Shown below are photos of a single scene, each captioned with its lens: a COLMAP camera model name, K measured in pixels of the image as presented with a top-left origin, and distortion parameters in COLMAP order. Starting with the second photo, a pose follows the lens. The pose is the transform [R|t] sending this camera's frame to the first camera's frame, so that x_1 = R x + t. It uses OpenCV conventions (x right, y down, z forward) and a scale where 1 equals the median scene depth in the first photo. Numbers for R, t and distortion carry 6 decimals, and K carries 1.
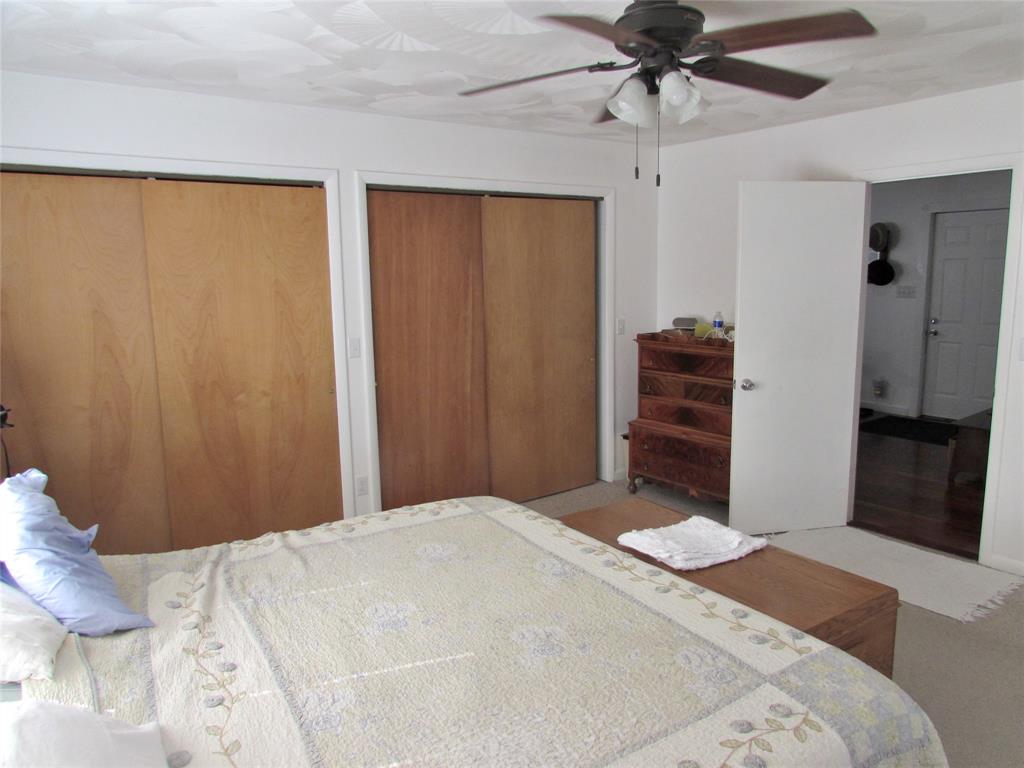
lens RADIAL K [[722.6, 0, 514.4], [0, 722.6, 386.1], [0, 0, 1]] dist [-0.044631, 0.016228]
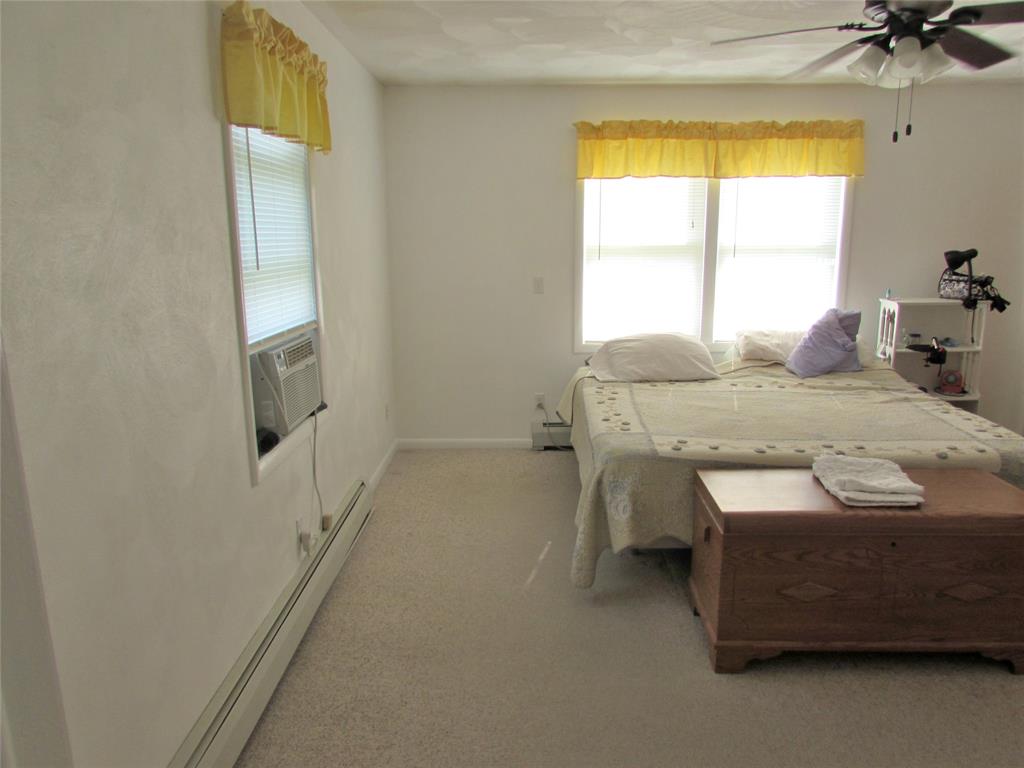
lens RADIAL K [[722.6, 0, 512.3], [0, 722.6, 382.1], [0, 0, 1]] dist [-0.044631, 0.016228]
pose [[-0.593988, 0.197298, -0.779905, 1.927212], [-0.103134, 0.942784, 0.317051, -0.284623], [0.797835, 0.268759, -0.539655, 1.602396]]
